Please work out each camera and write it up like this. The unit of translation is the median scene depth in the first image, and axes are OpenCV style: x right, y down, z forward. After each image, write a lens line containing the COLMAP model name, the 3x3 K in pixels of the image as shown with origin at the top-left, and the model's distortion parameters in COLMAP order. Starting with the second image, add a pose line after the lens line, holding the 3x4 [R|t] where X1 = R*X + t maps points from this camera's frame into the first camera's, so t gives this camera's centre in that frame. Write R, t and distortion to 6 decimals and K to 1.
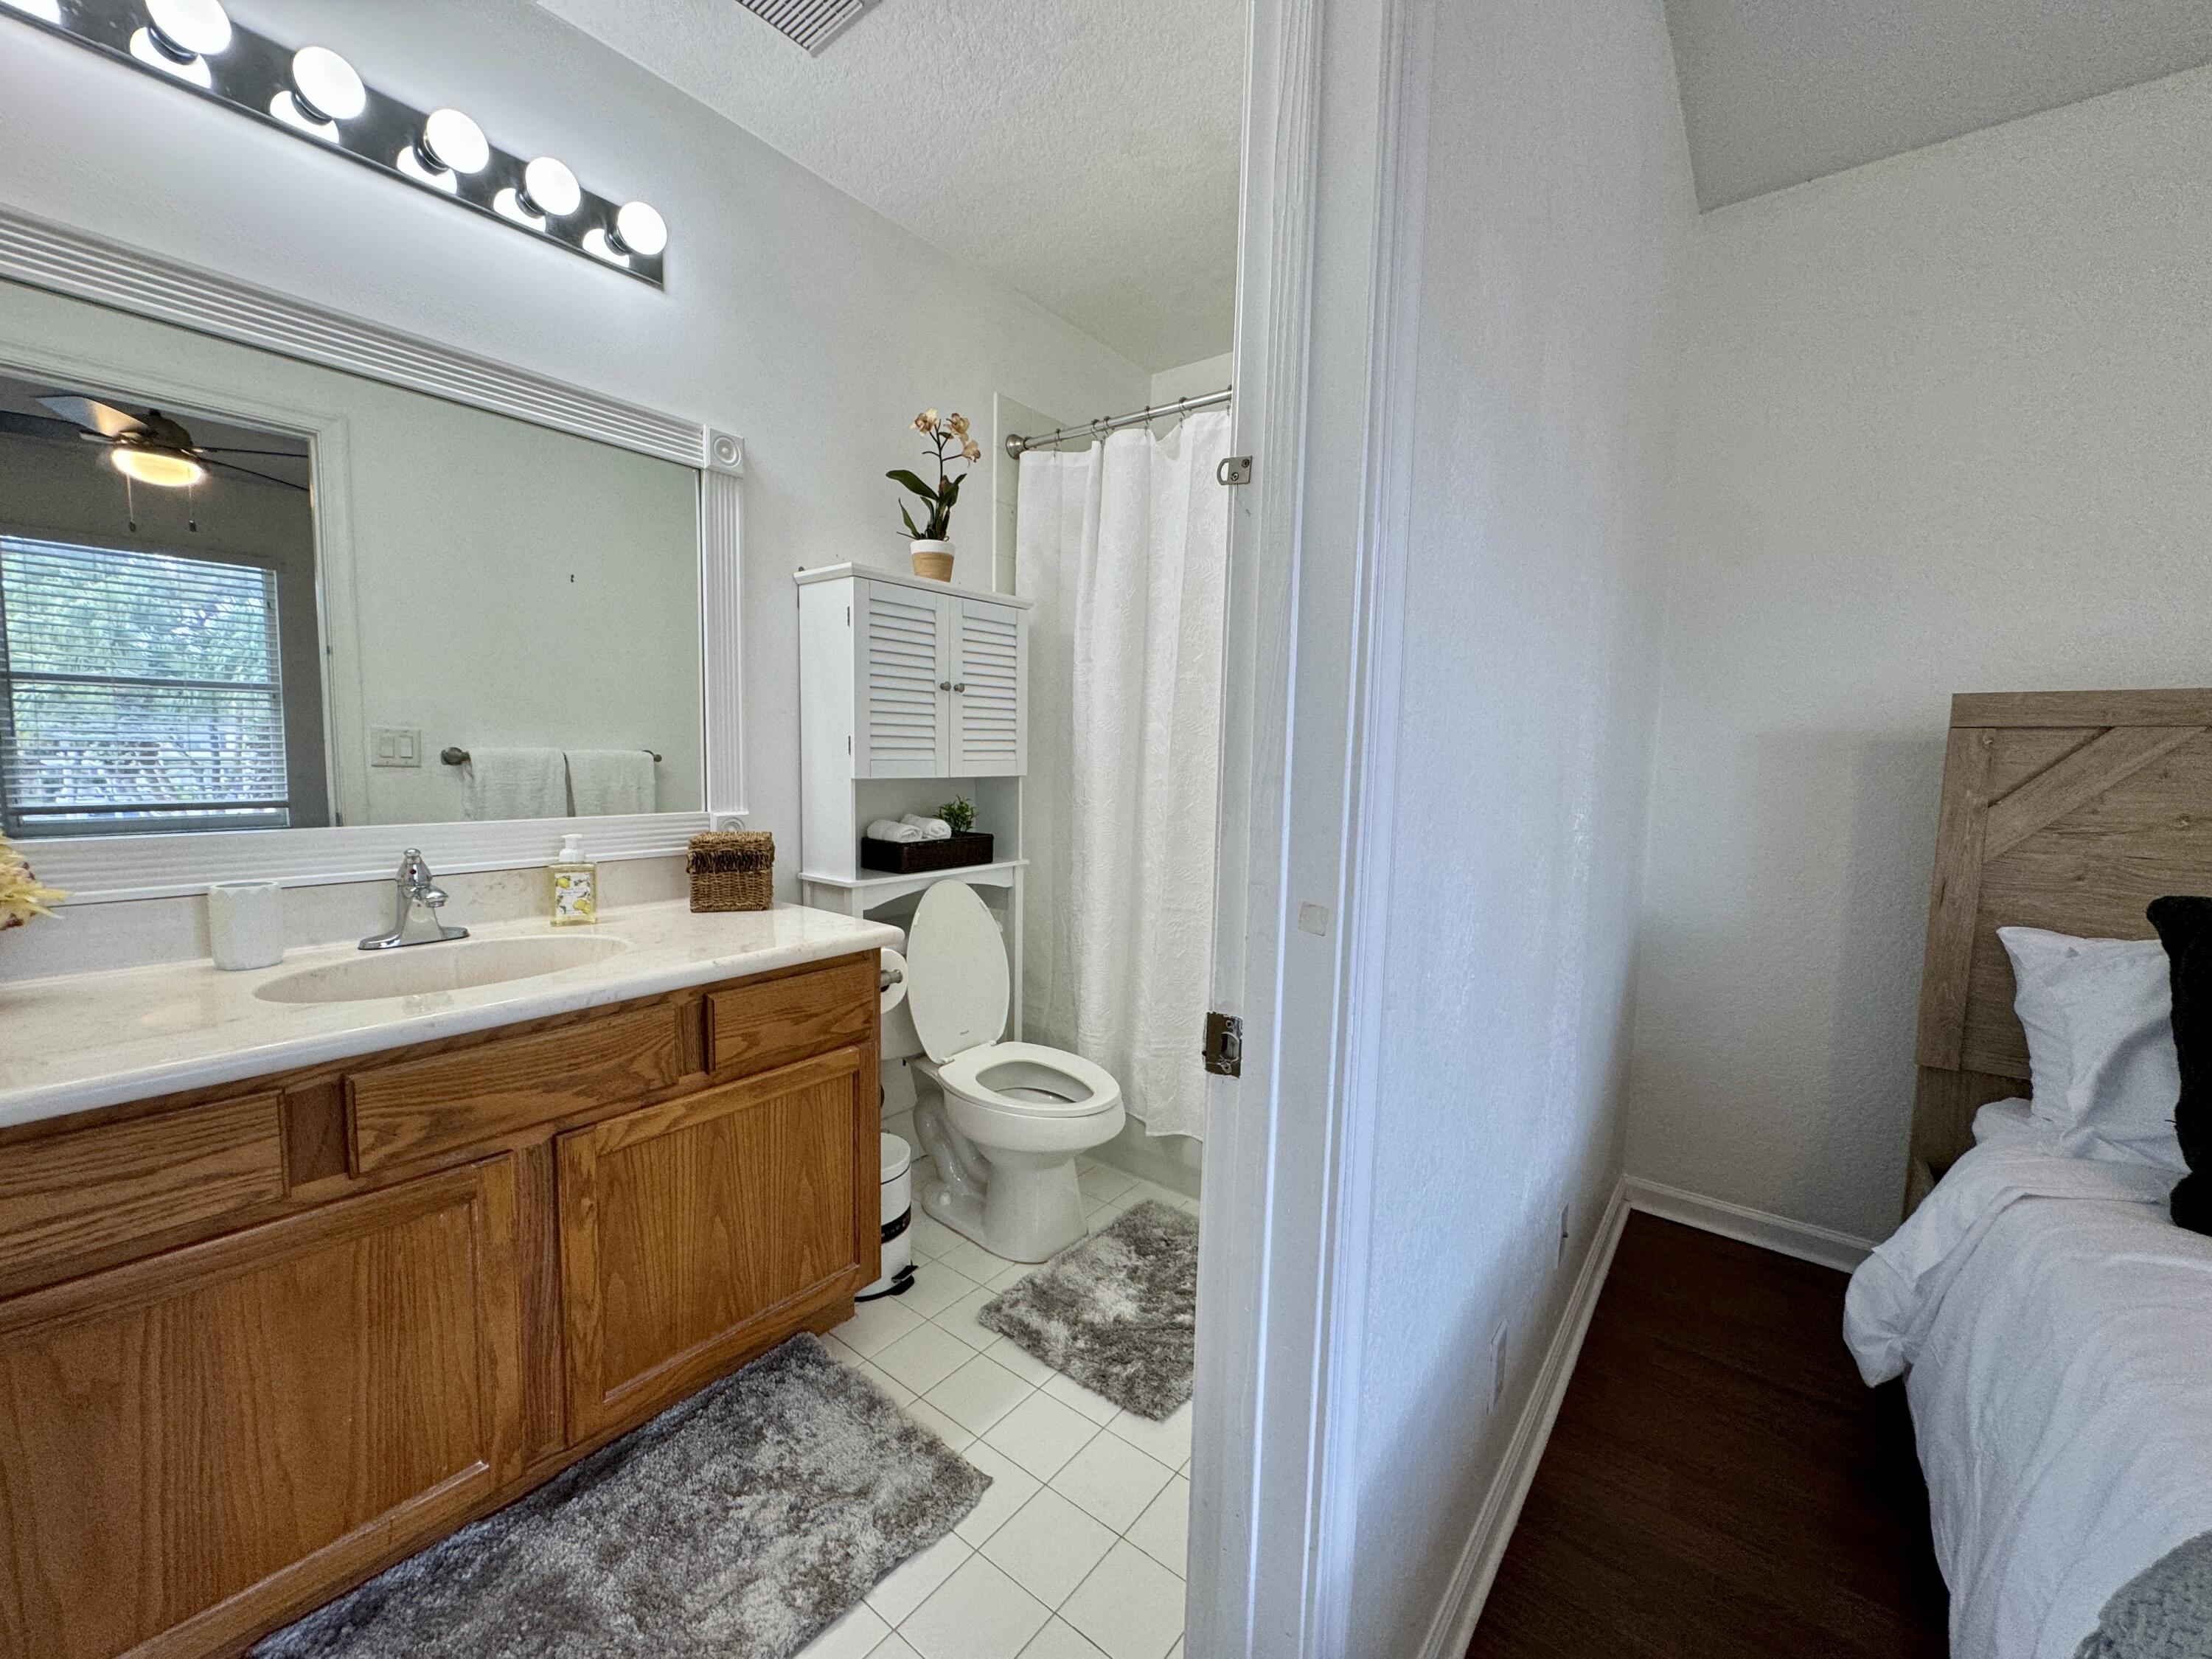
lens RADIAL K [[883.1, 0, 1110.4], [0, 883.1, 833.9], [0, 0, 1]] dist [-0.007115, 0.001210]
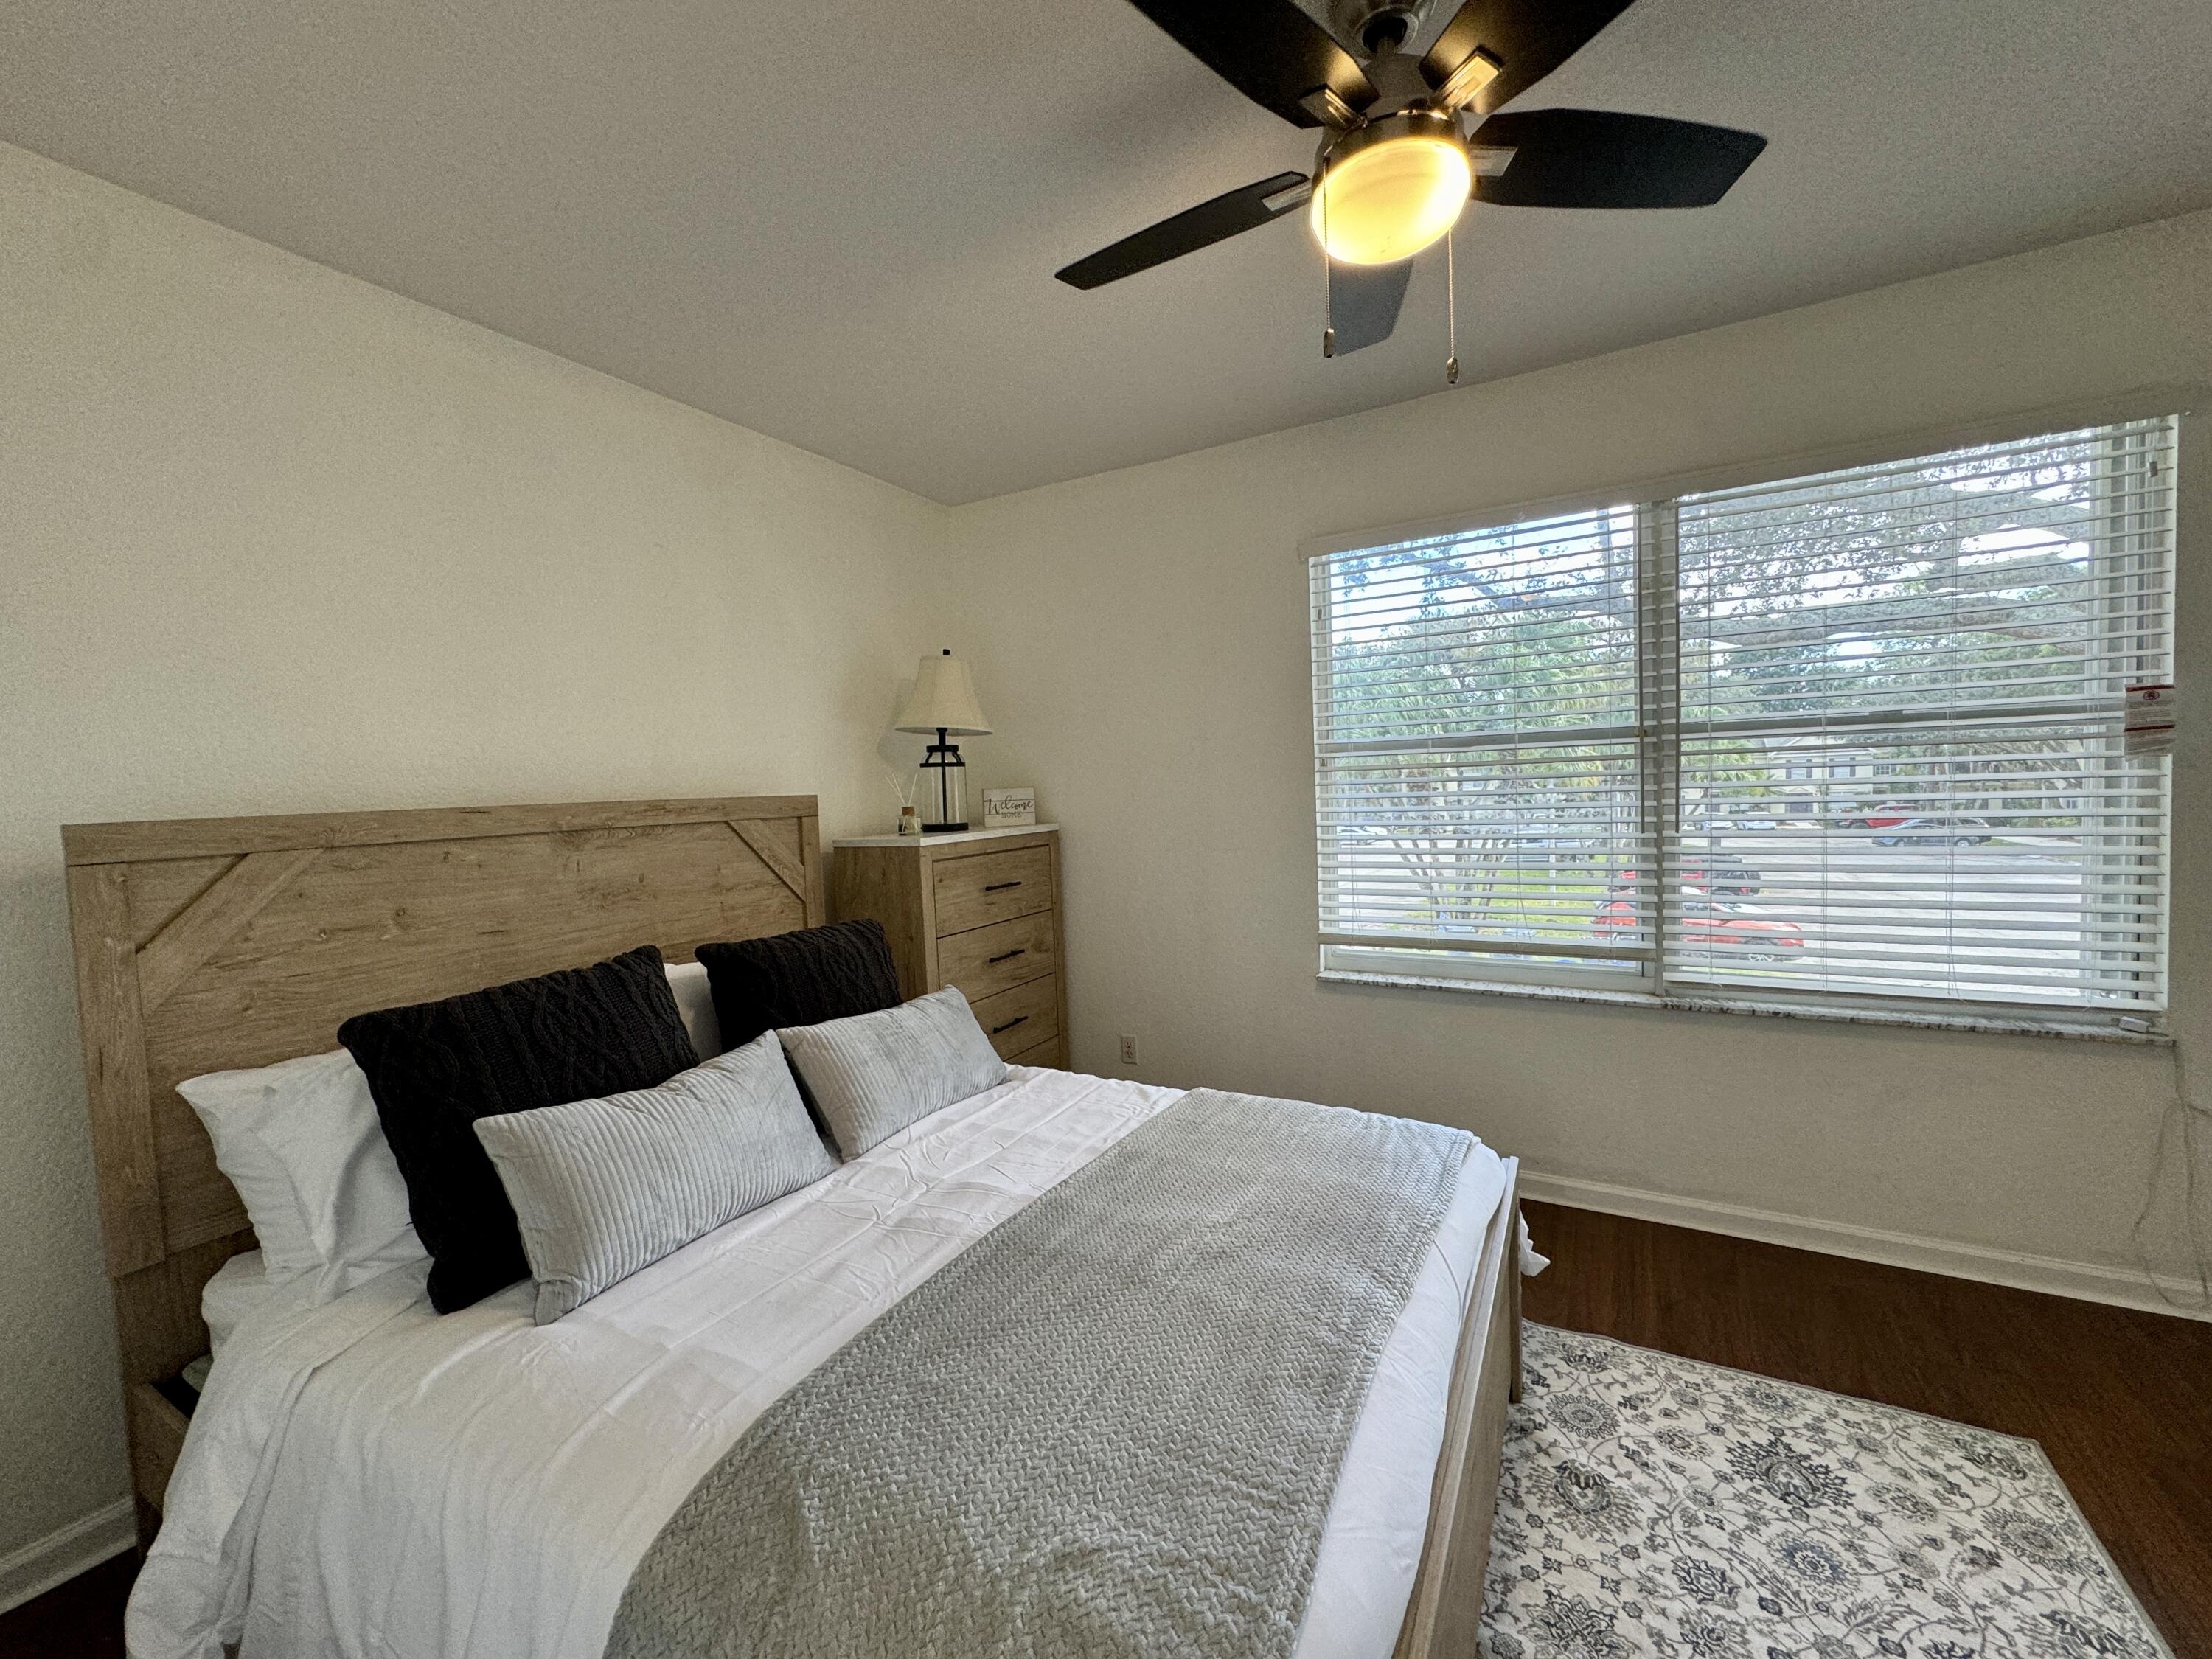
lens RADIAL K [[883.1, 0, 1102.9], [0, 883.1, 830.8], [0, 0, 1]] dist [-0.007115, 0.001210]
pose [[-0.135433, -0.065598, 0.988613, 0.030031], [0.127293, 0.988384, 0.083021, -0.103778], [-0.982575, 0.137088, -0.125510, 0.165483]]
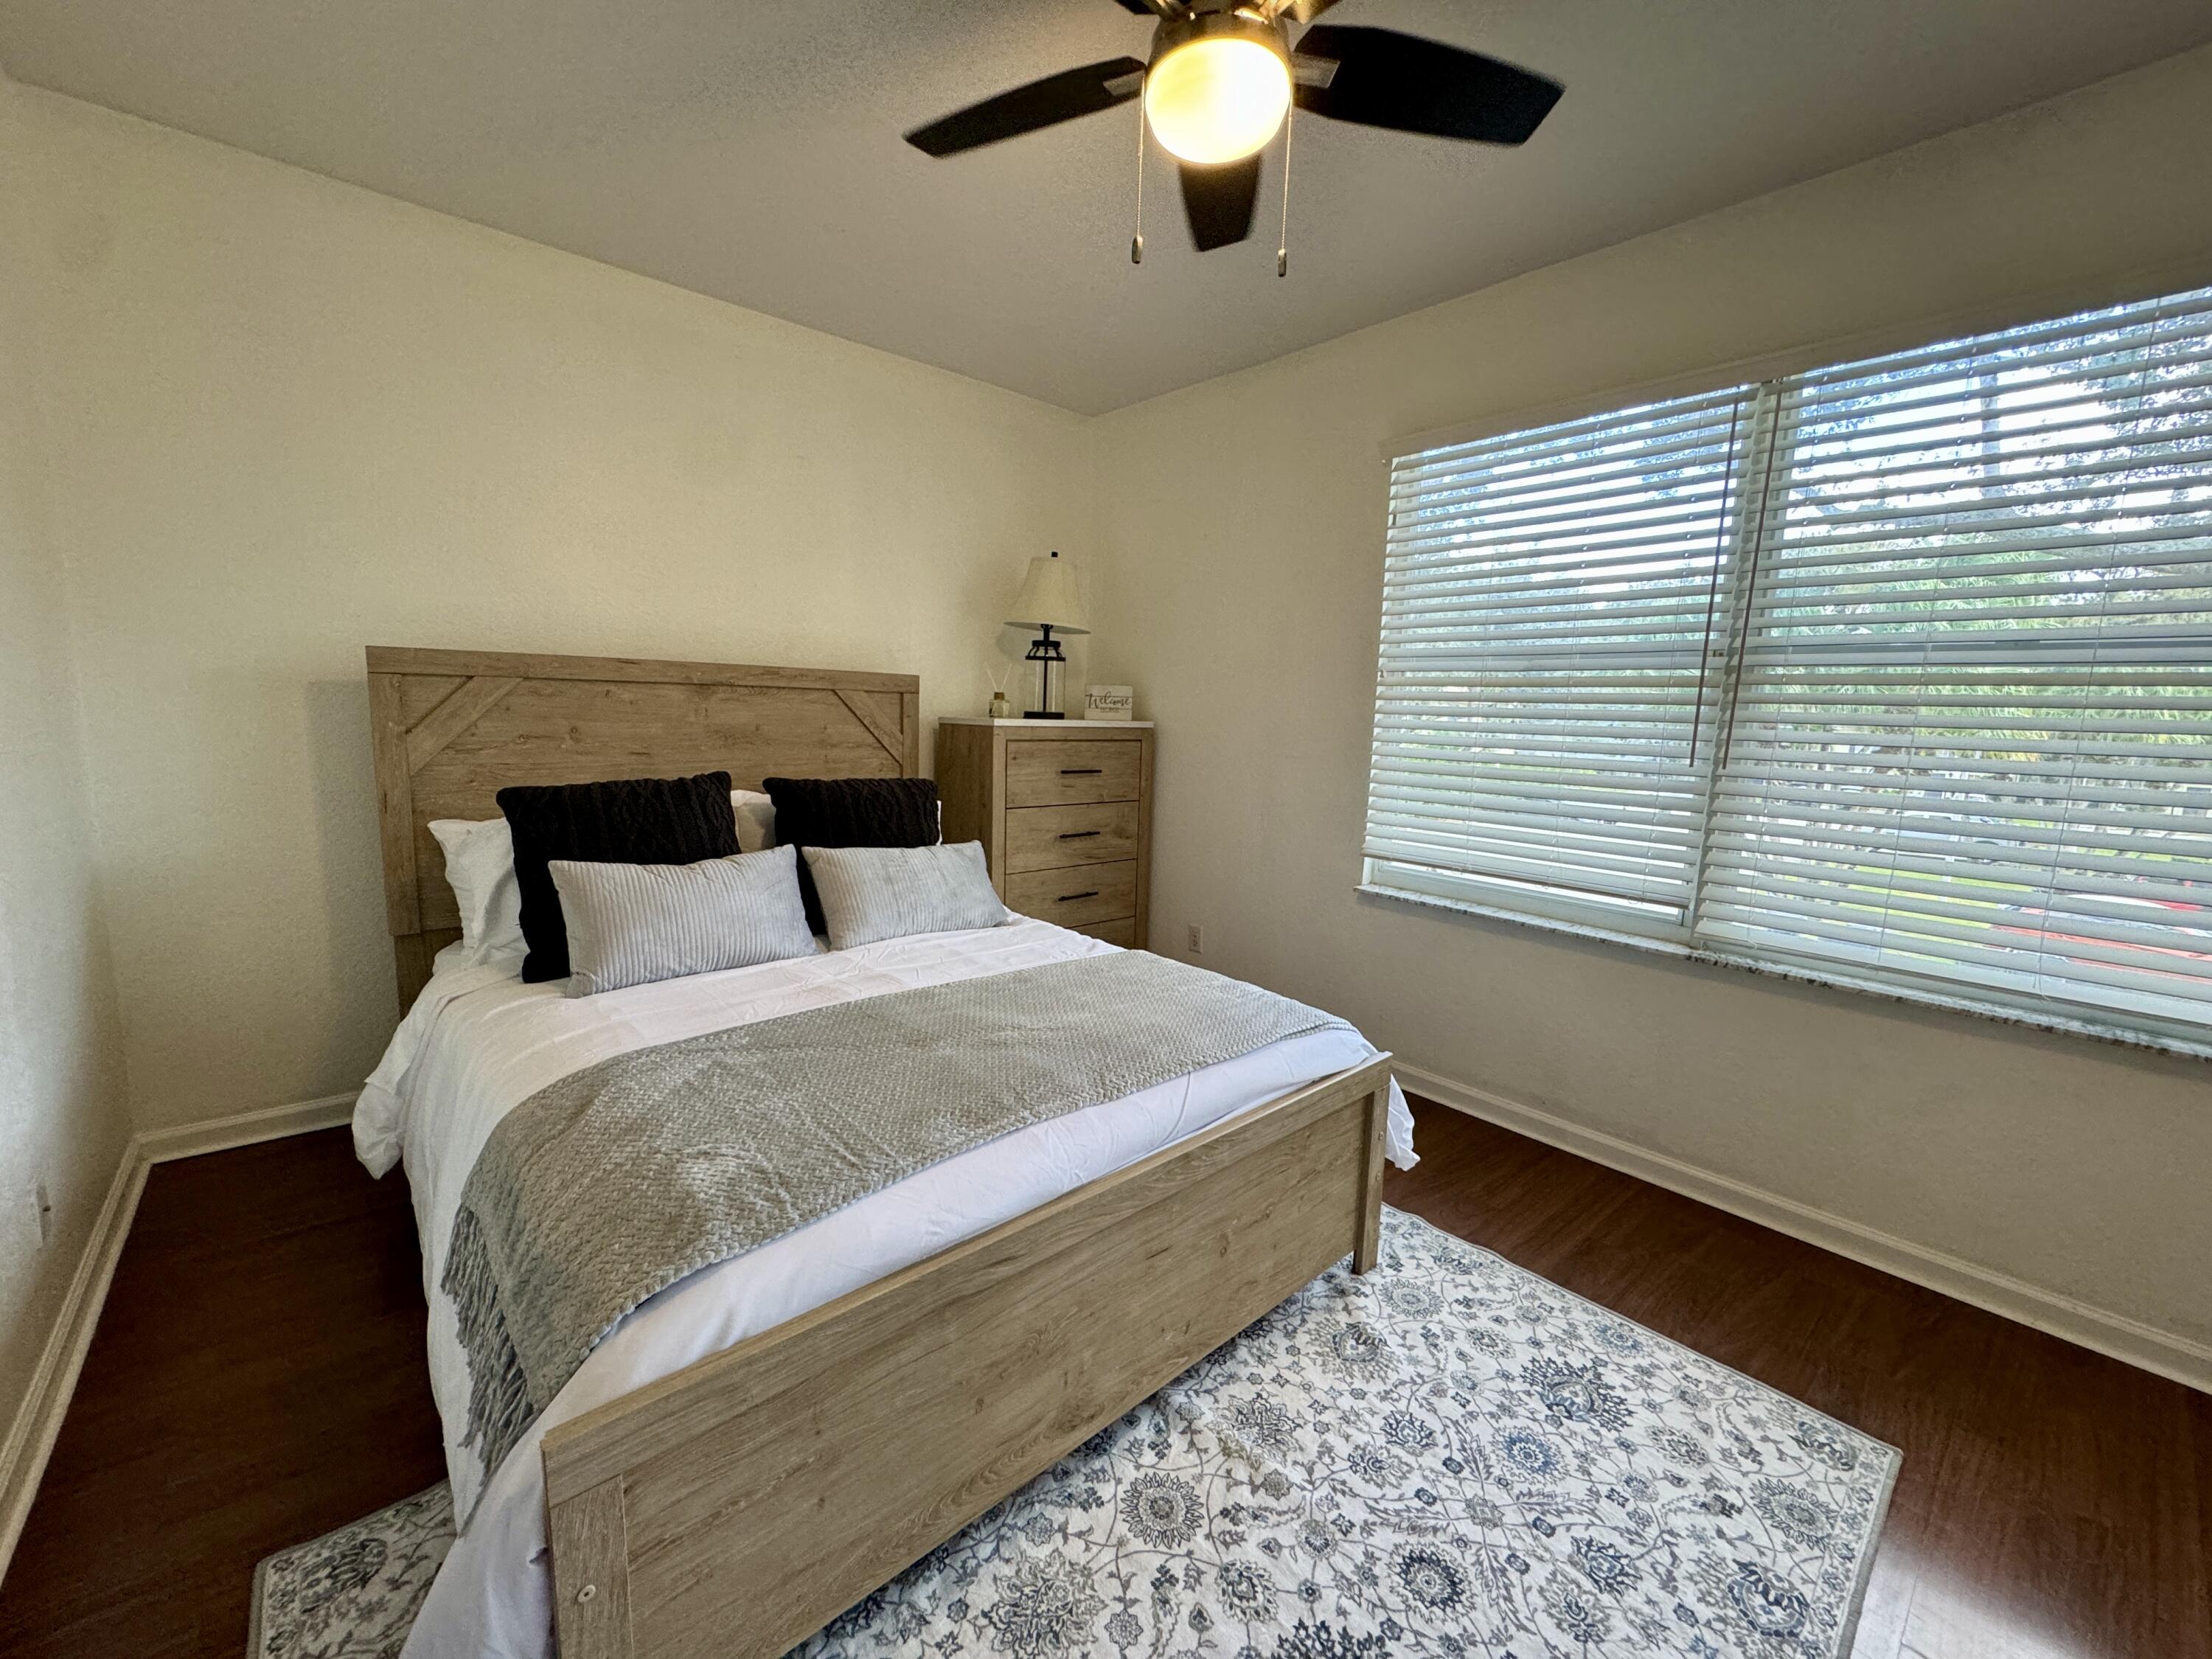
lens RADIAL K [[883.1, 0, 1108.4], [0, 883.1, 832.0], [0, 0, 1]] dist [-0.007115, 0.001210]
pose [[0.193183, -0.147731, 0.969977, -0.112409], [0.061717, 0.988472, 0.138256, -0.002066], [-0.979220, 0.033155, 0.200073, -0.314820]]
